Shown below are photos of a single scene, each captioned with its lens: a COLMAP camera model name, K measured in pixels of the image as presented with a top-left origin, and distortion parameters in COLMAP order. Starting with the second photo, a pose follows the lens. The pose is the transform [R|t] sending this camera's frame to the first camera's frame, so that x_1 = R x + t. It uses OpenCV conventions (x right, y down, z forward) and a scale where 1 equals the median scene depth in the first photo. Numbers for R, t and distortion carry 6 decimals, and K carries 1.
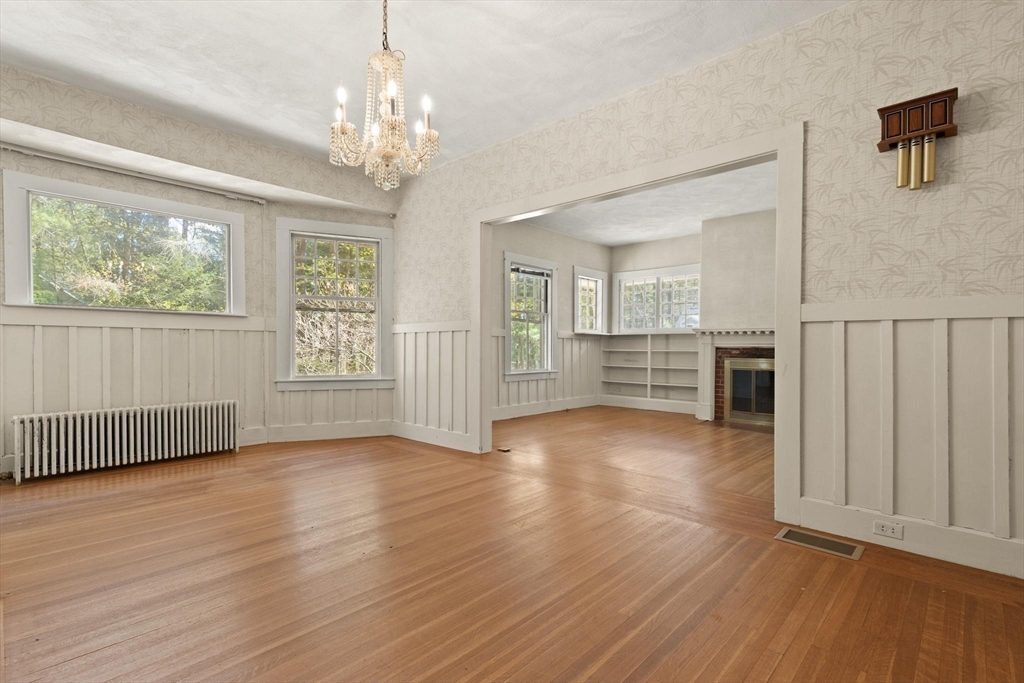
lens RADIAL K [[468.7, 0, 510.2], [0, 468.7, 360.2], [0, 0, 1]] dist [-0.002595, 0.001113]
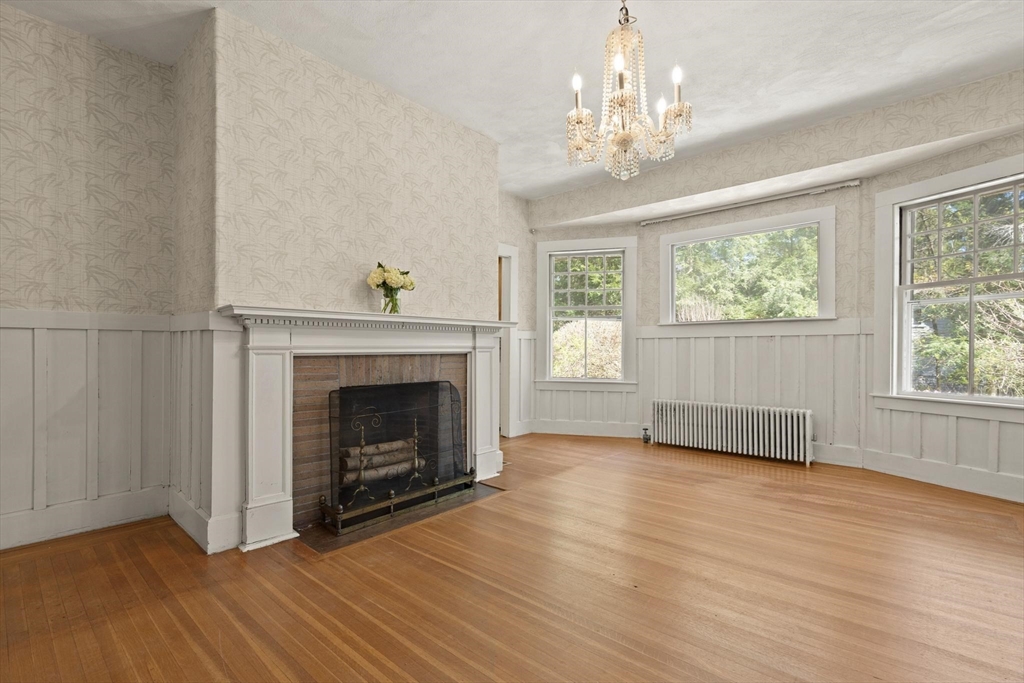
lens RADIAL K [[468.7, 0, 518.8], [0, 468.7, 346.6], [0, 0, 1]] dist [-0.002595, 0.001113]
pose [[0.040877, -0.012860, -0.999081, 0.317951], [-0.029008, 0.999480, -0.014052, -0.010712], [0.998743, 0.029555, 0.040483, 0.388462]]
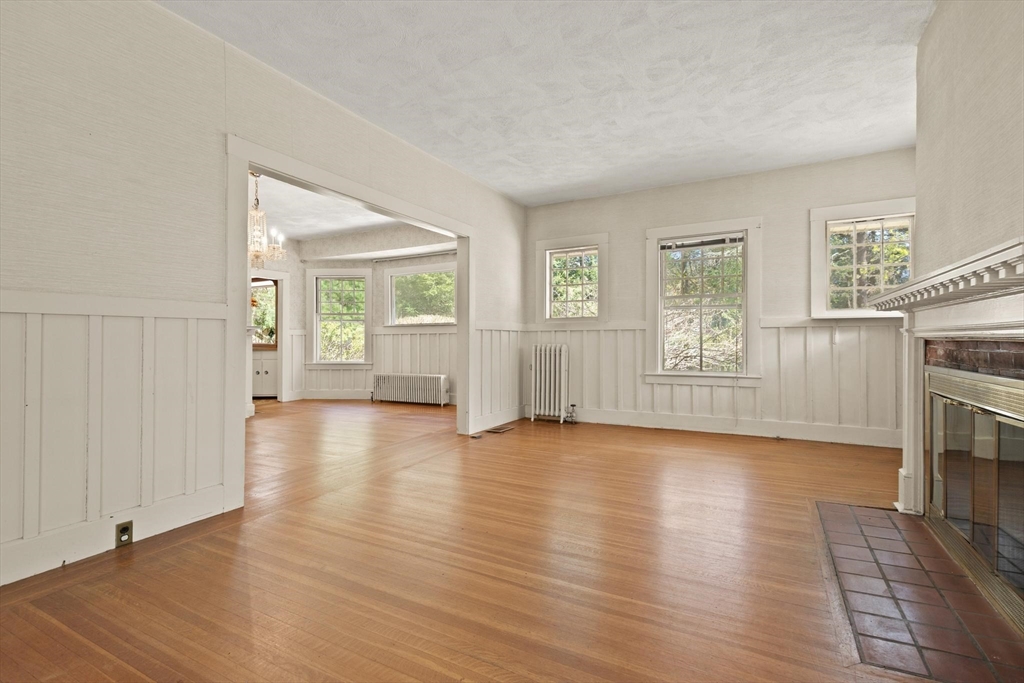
lens RADIAL K [[468.7, 0, 518.4], [0, 468.7, 338.0], [0, 0, 1]] dist [-0.002595, 0.001113]
pose [[0.270506, -0.015005, -0.962601, 1.087362], [-0.021737, 0.999528, -0.021689, -0.016777], [0.962473, 0.026792, 0.270053, 0.805474]]
